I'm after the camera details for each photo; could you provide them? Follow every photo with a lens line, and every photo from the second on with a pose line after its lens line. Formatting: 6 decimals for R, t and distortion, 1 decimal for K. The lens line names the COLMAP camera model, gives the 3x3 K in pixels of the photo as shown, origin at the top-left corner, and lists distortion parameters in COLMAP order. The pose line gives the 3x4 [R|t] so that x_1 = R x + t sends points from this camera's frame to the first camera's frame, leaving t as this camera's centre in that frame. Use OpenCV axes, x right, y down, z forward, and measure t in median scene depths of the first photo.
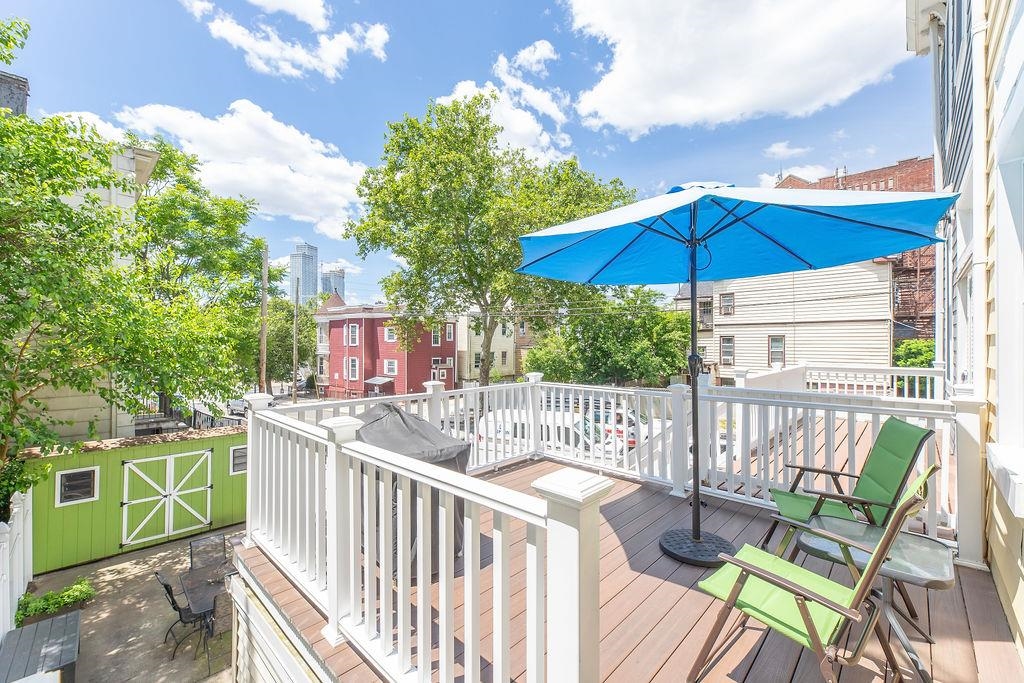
lens RADIAL K [[415.8, 0, 511.6], [0, 415.8, 343.9], [0, 0, 1]] dist [0.001772, -0.001462]
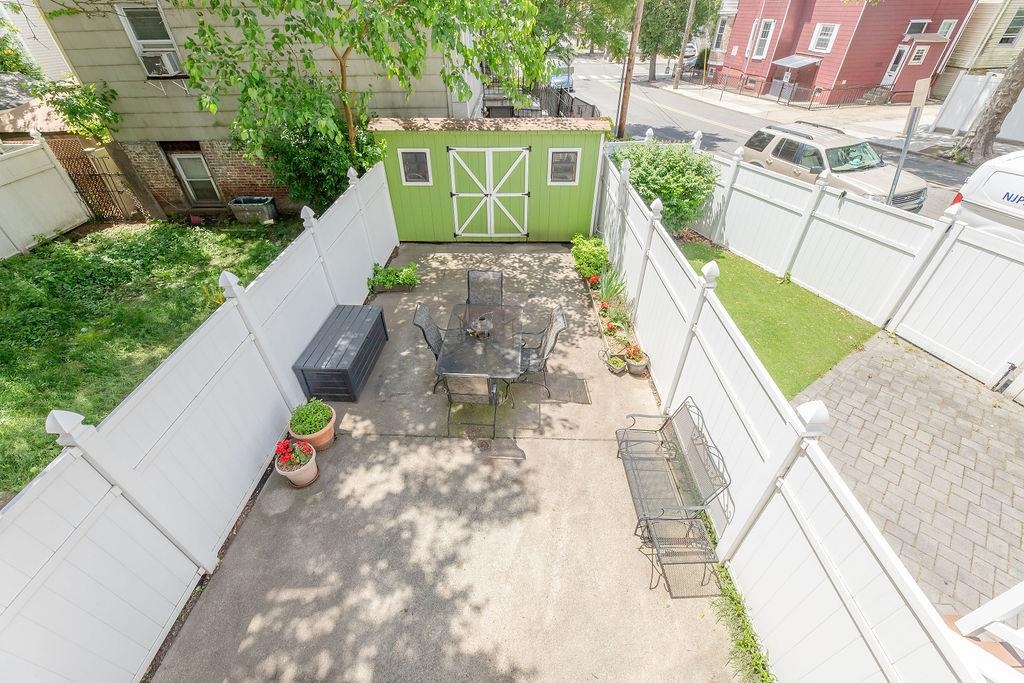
lens RADIAL K [[415.8, 0, 509.6], [0, 415.8, 339.8], [0, 0, 1]] dist [0.001772, -0.001462]
pose [[0.673313, 0.449236, -0.587228, -0.114628], [0.019456, 0.783200, 0.621466, 0.046612], [0.739101, -0.429866, 0.518598, 0.405823]]
